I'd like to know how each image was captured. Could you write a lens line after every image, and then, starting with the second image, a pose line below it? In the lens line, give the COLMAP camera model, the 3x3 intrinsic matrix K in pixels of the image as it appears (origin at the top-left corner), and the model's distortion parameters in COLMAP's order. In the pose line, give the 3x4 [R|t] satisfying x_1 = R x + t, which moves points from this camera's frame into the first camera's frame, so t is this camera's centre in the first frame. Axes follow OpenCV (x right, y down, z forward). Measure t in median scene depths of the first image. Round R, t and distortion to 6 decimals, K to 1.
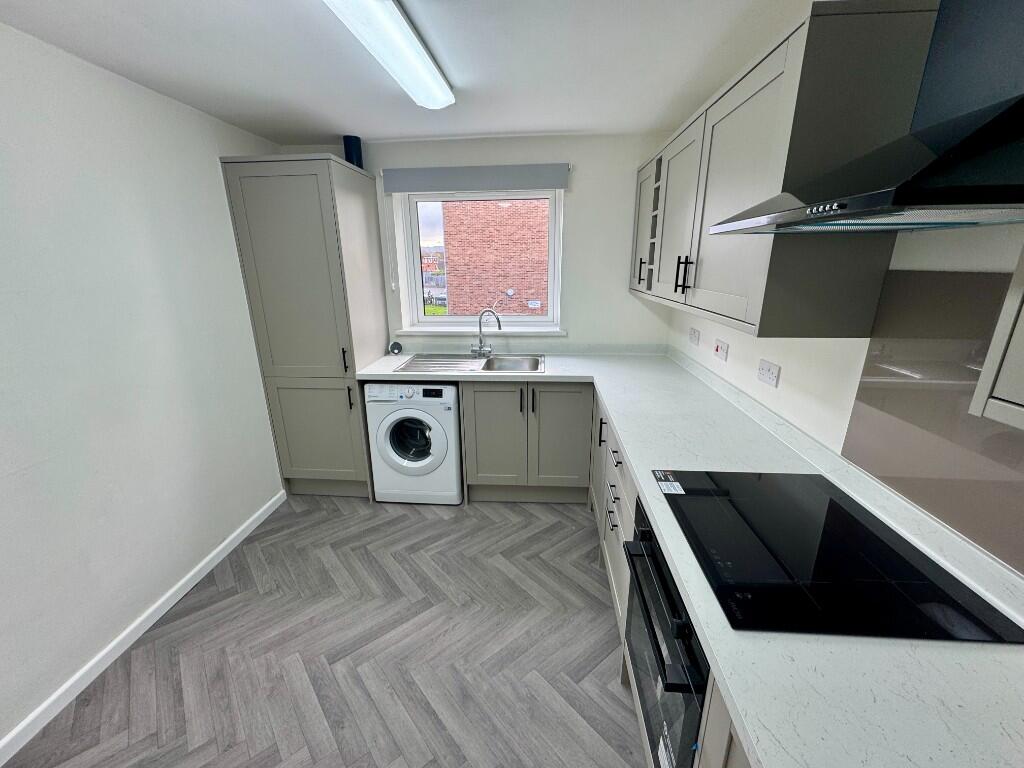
lens RADIAL K [[409.6, 0, 513.1], [0, 409.6, 384.6], [0, 0, 1]] dist [0.000837, 0.000092]
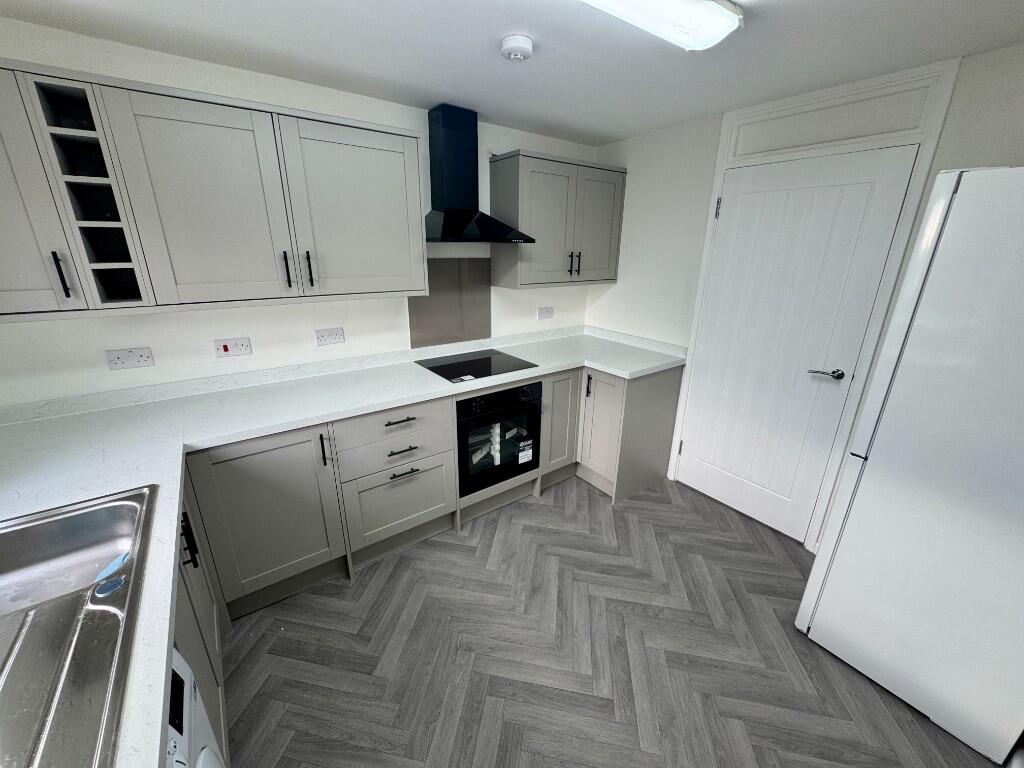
lens RADIAL K [[409.6, 0, 512.5], [0, 409.6, 383.3], [0, 0, 1]] dist [0.000837, 0.000092]
pose [[-0.647759, -0.245107, 0.721340, -0.755063], [0.213030, 0.850789, 0.480392, -0.398192], [-0.731455, 0.464845, -0.498891, 1.234286]]
